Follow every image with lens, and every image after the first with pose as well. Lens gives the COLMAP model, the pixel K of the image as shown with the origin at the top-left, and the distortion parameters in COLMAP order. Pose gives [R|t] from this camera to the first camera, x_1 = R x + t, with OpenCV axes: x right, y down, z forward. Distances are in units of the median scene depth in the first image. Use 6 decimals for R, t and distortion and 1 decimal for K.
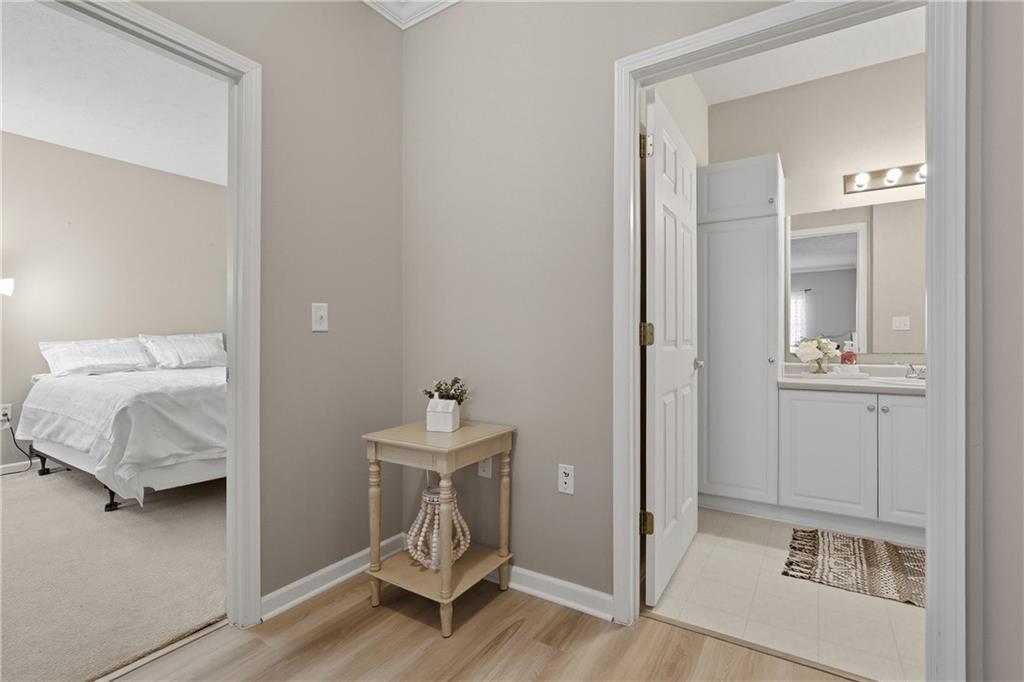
lens RADIAL K [[482.6, 0, 514.9], [0, 482.6, 338.4], [0, 0, 1]] dist [-0.006420, -0.000097]
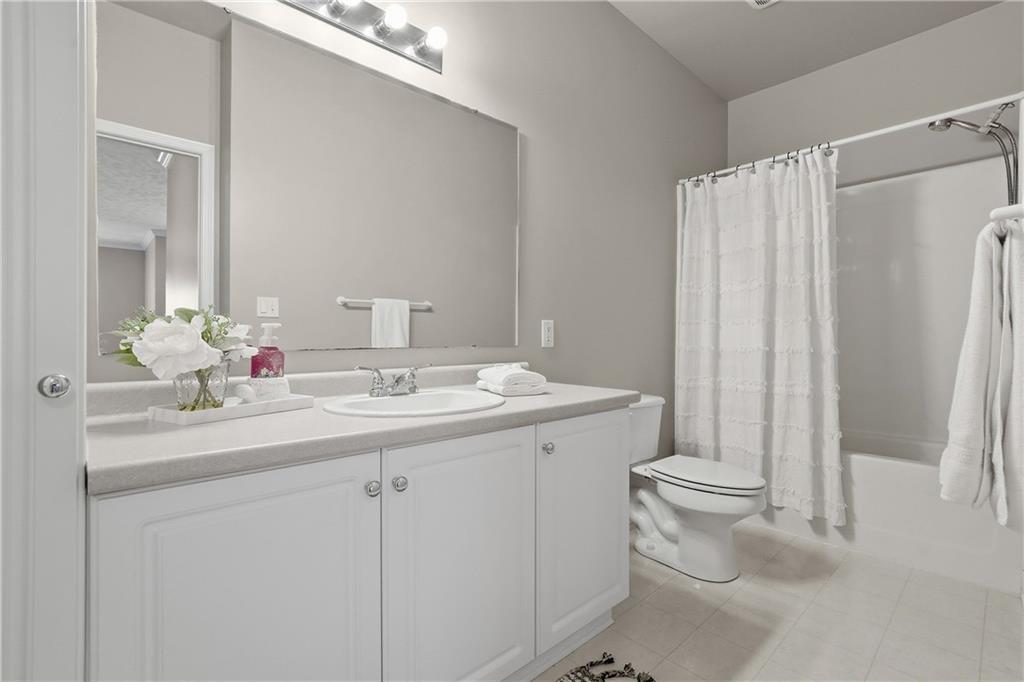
lens RADIAL K [[475.4, 0, 531.6], [0, 475.4, 342.3], [0, 0, 1]] dist [-0.000376, 0.000327]
pose [[0.241150, -0.002284, 0.970485, 0.099604], [-0.002516, 0.999992, 0.002979, 0.006349], [-0.970484, -0.003161, 0.241143, 0.196414]]
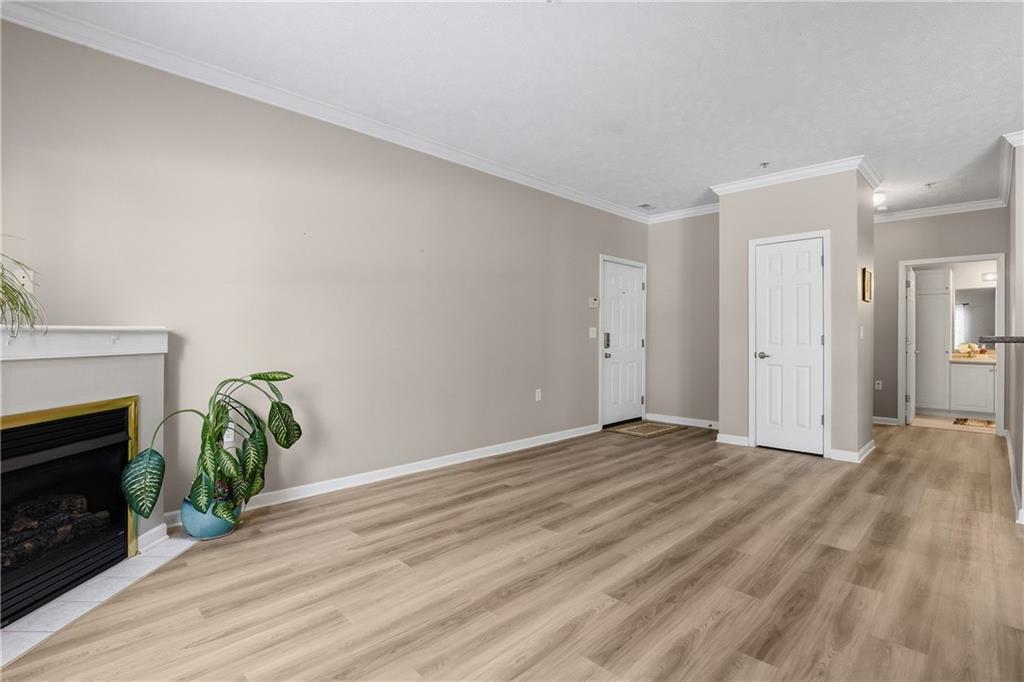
lens RADIAL K [[482.6, 0, 514.9], [0, 482.6, 338.4], [0, 0, 1]] dist [-0.006420, -0.000097]
pose [[0.977875, 0.005263, -0.209124, -0.322238], [-0.005432, 0.999985, -0.000232, -0.003413], [0.209120, 0.001363, 0.977889, -0.539150]]
